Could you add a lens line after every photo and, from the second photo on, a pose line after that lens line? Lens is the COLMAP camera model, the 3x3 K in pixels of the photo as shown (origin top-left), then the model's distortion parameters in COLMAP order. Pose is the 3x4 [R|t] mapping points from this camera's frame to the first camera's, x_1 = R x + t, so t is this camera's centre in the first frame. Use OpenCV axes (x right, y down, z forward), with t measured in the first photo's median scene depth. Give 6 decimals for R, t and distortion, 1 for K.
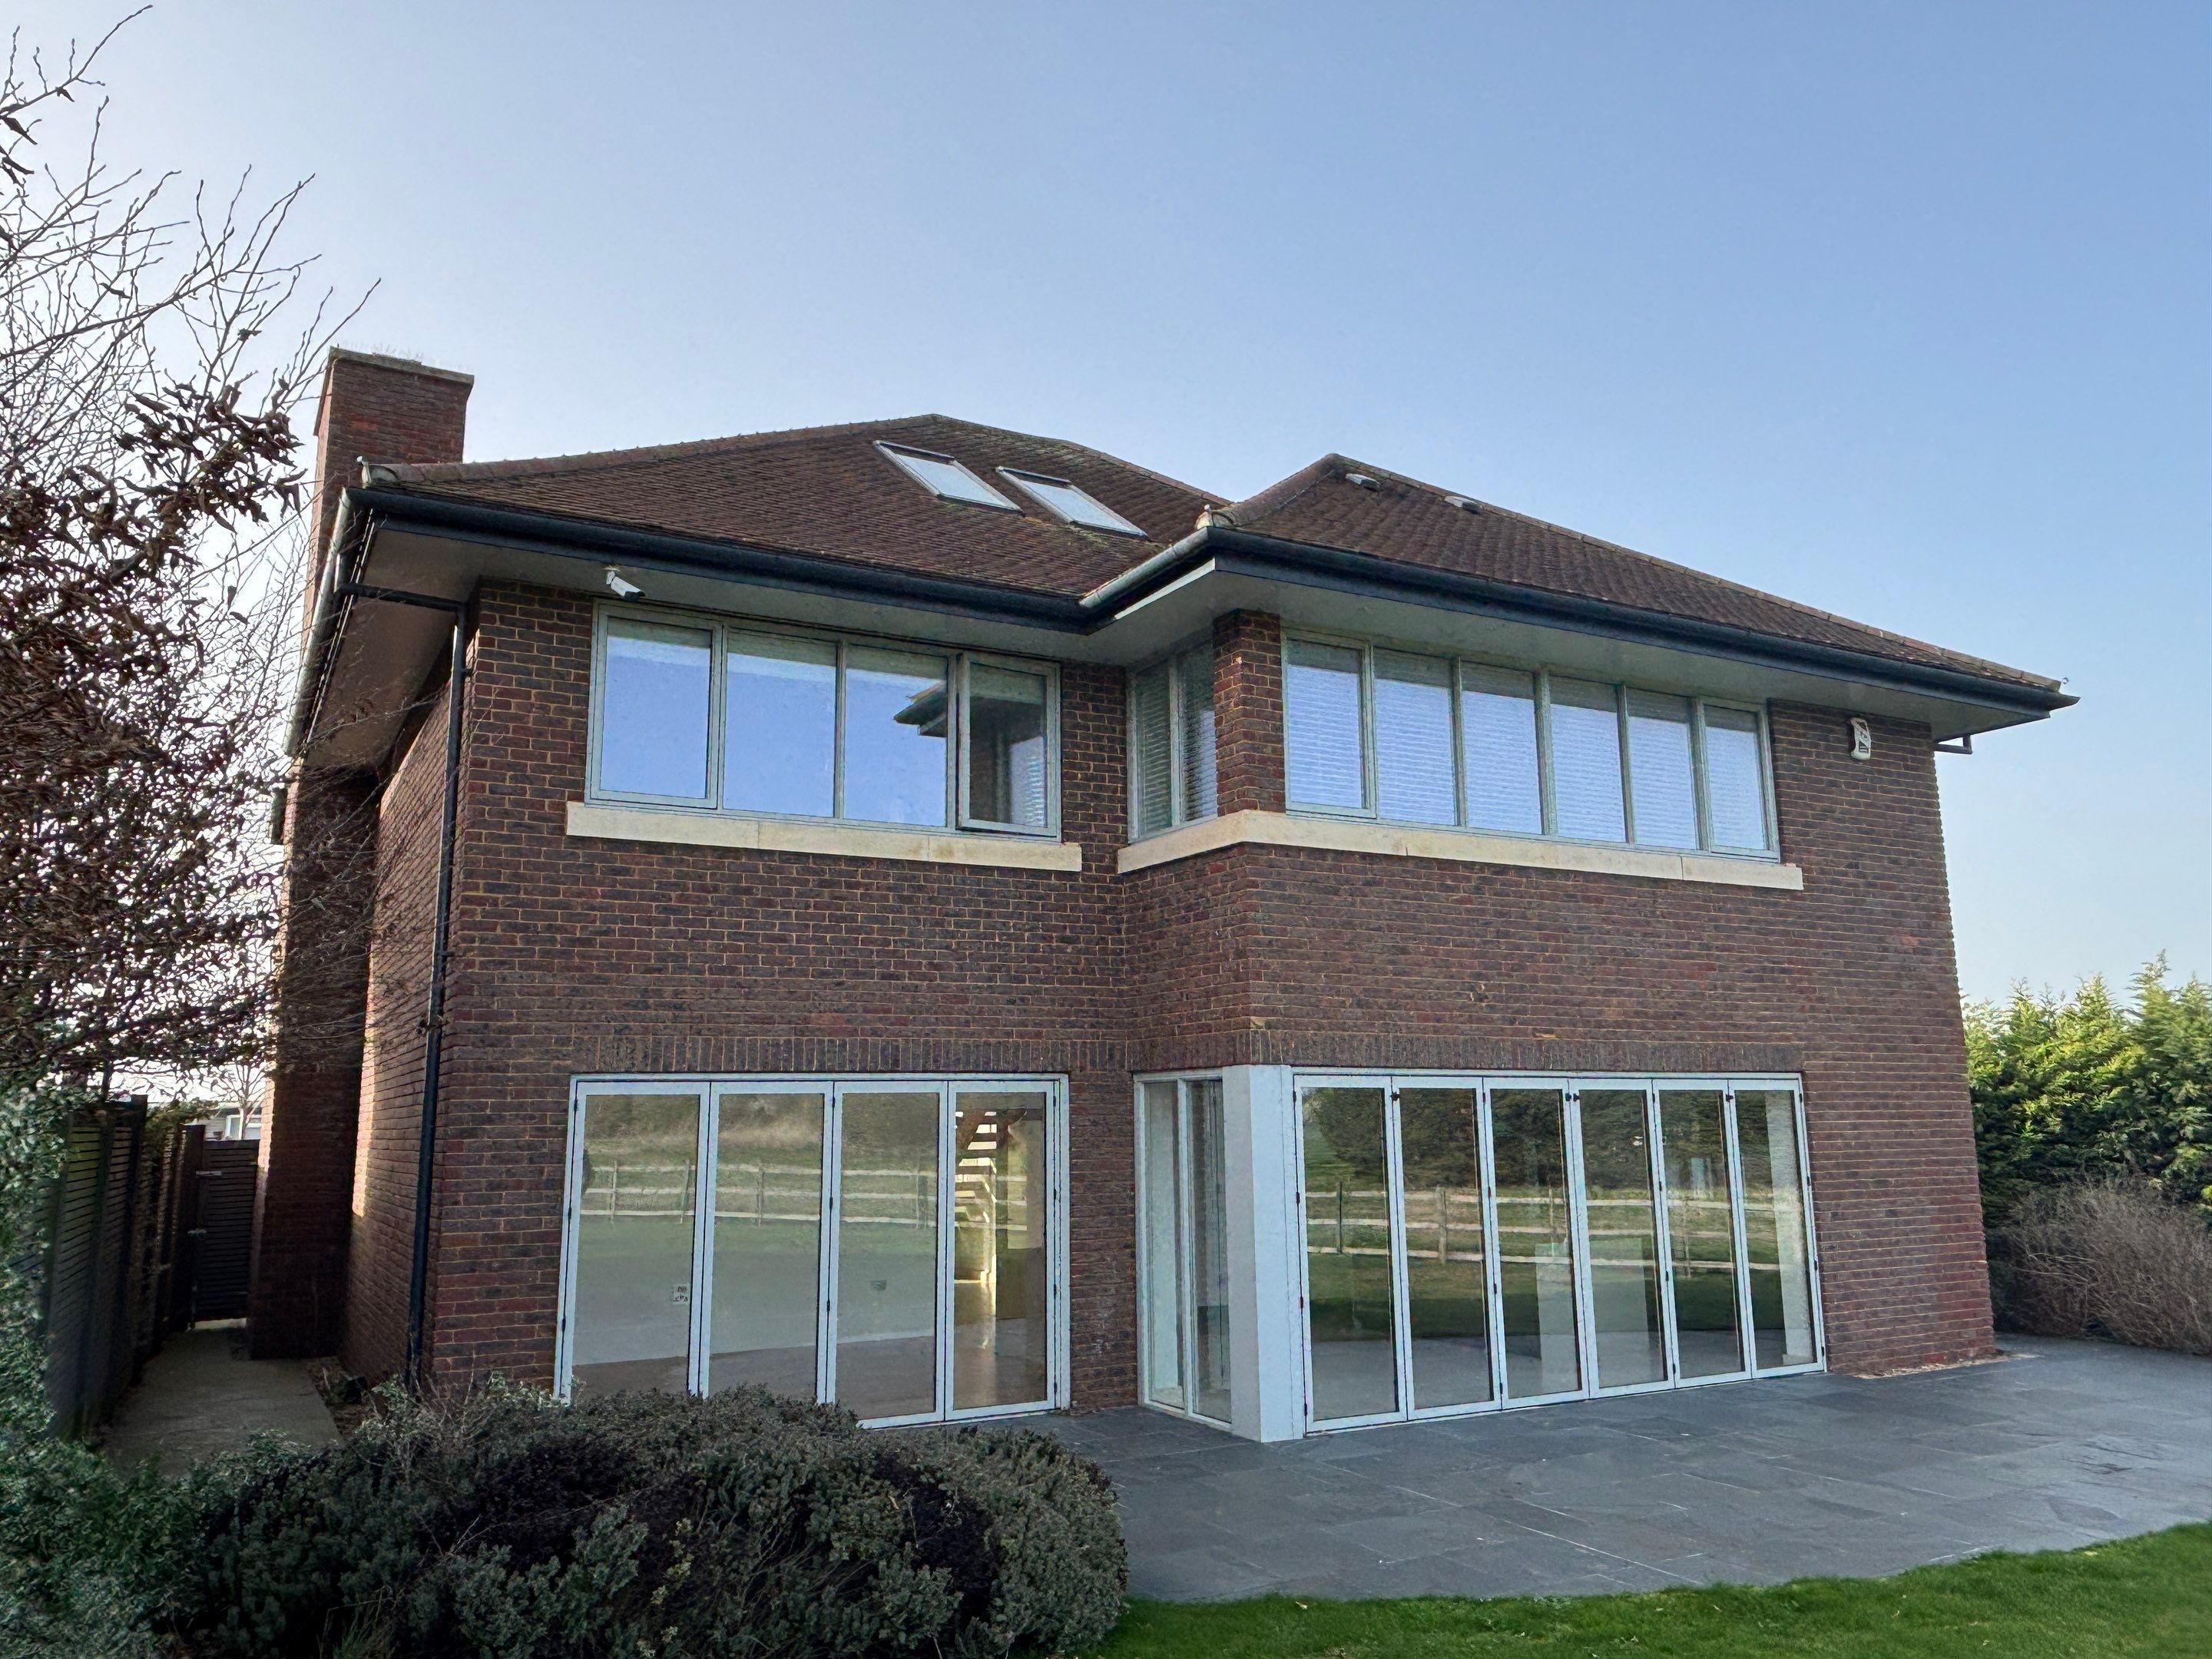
lens RADIAL K [[1639.8, 0, 1147.5], [0, 1639.8, 818.5], [0, 0, 1]] dist [0.043714, -0.056371]
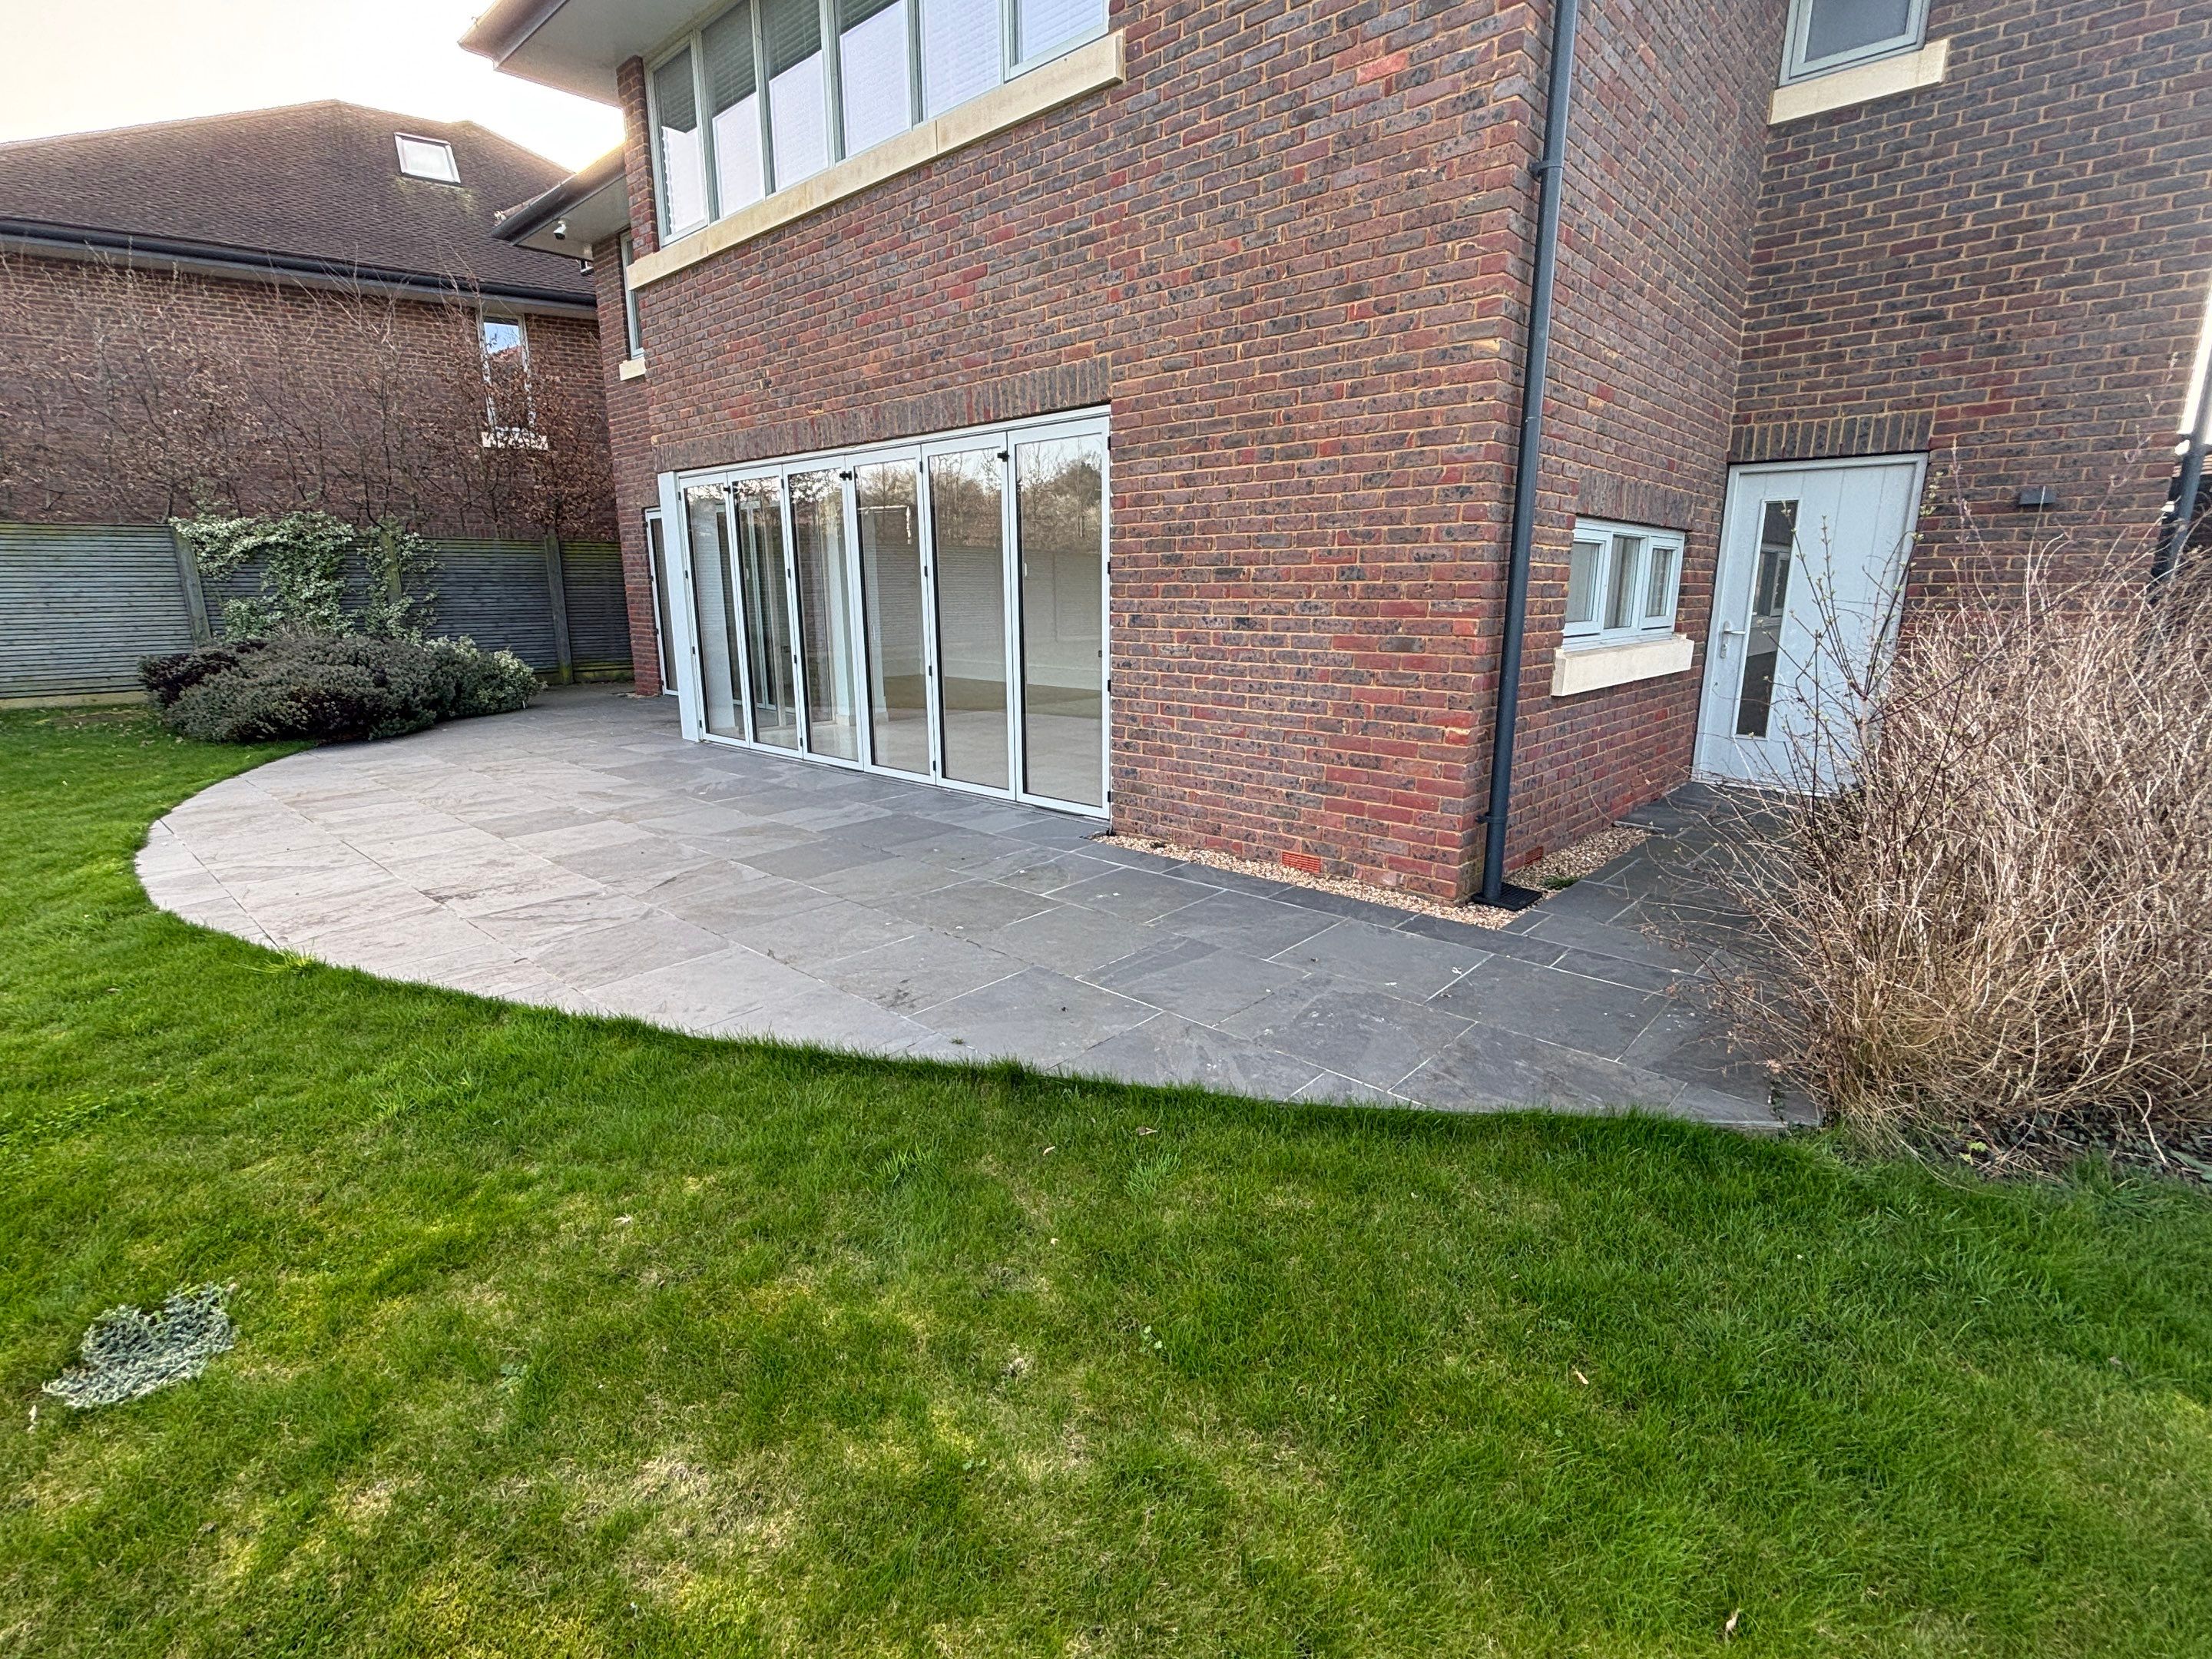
lens RADIAL K [[1036.9, 0, 1096.1], [0, 1036.9, 824.9], [0, 0, 1]] dist [0.000957, 0.001974]
pose [[0.293866, 0.229731, -0.927829, 0.883312], [0.174363, 0.941517, 0.288345, 0.206874], [0.939809, -0.246514, 0.236623, 0.918565]]
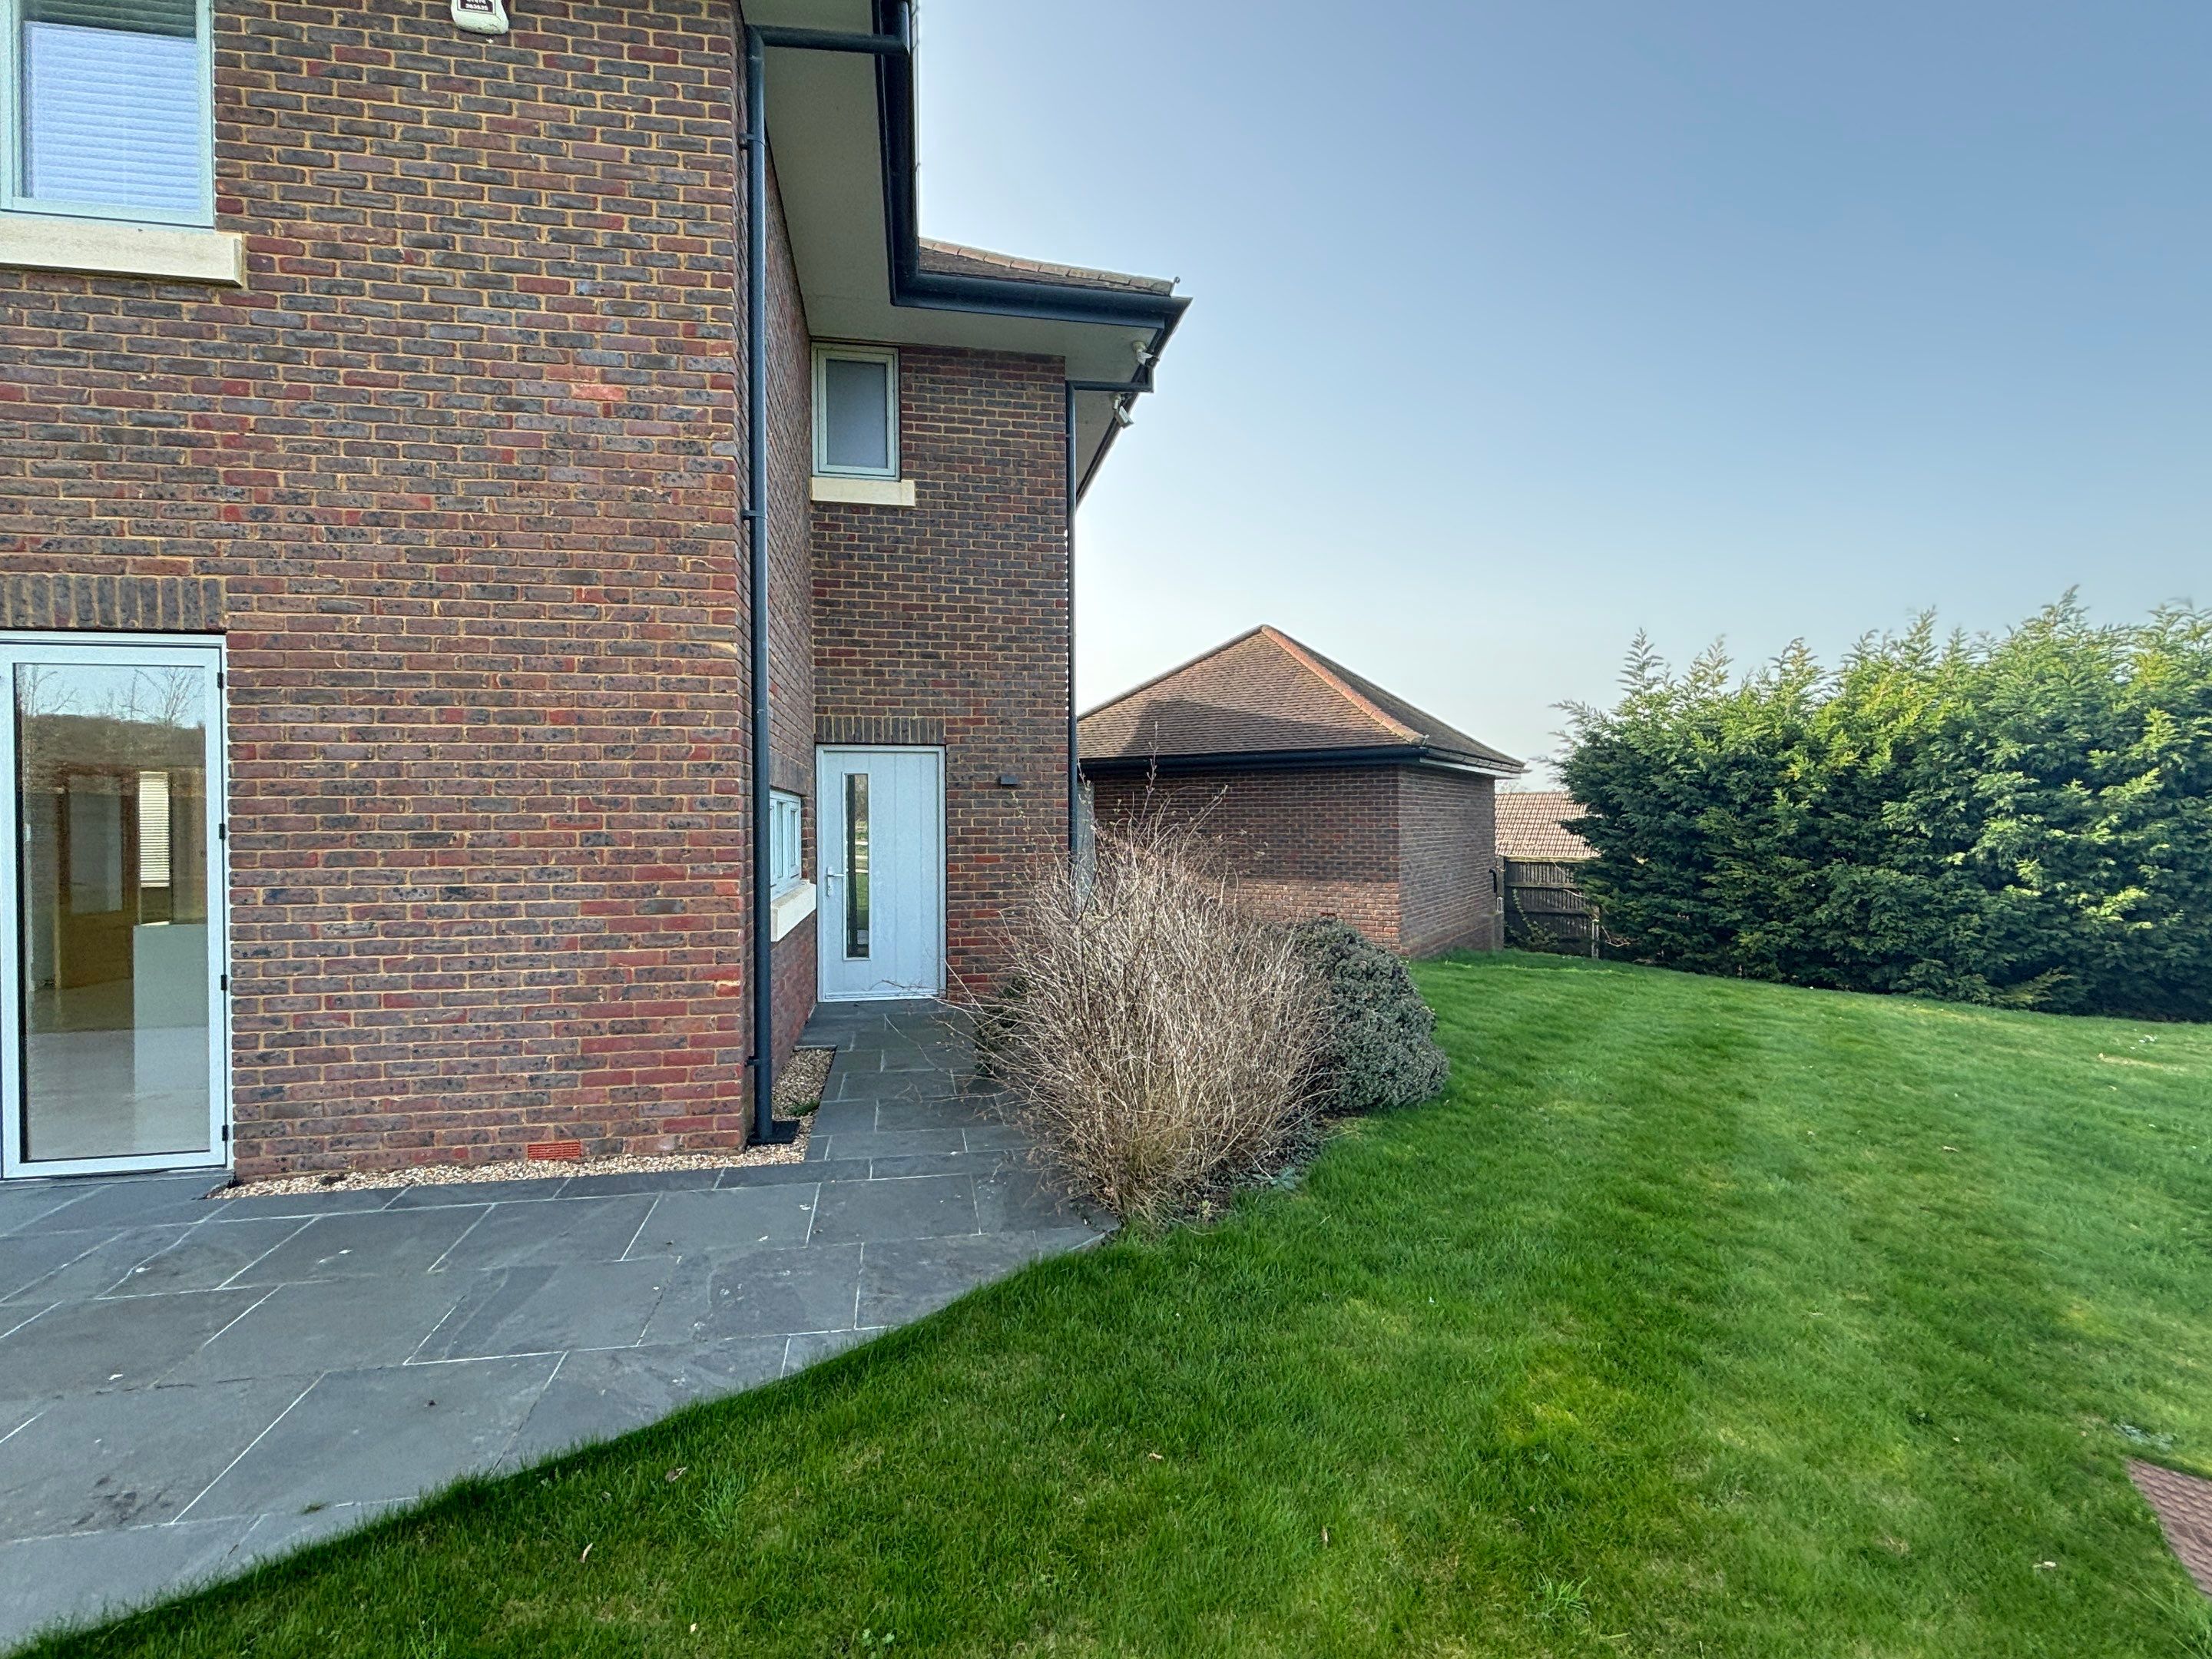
lens RADIAL K [[1036.9, 0, 1096.8], [0, 1036.9, 828.6], [0, 0, 1]] dist [0.000957, 0.001974]
pose [[0.939459, 0.012404, -0.342437, 0.836056], [0.055279, 0.980769, 0.187181, 0.181190], [0.338173, -0.194778, 0.920707, 0.833044]]
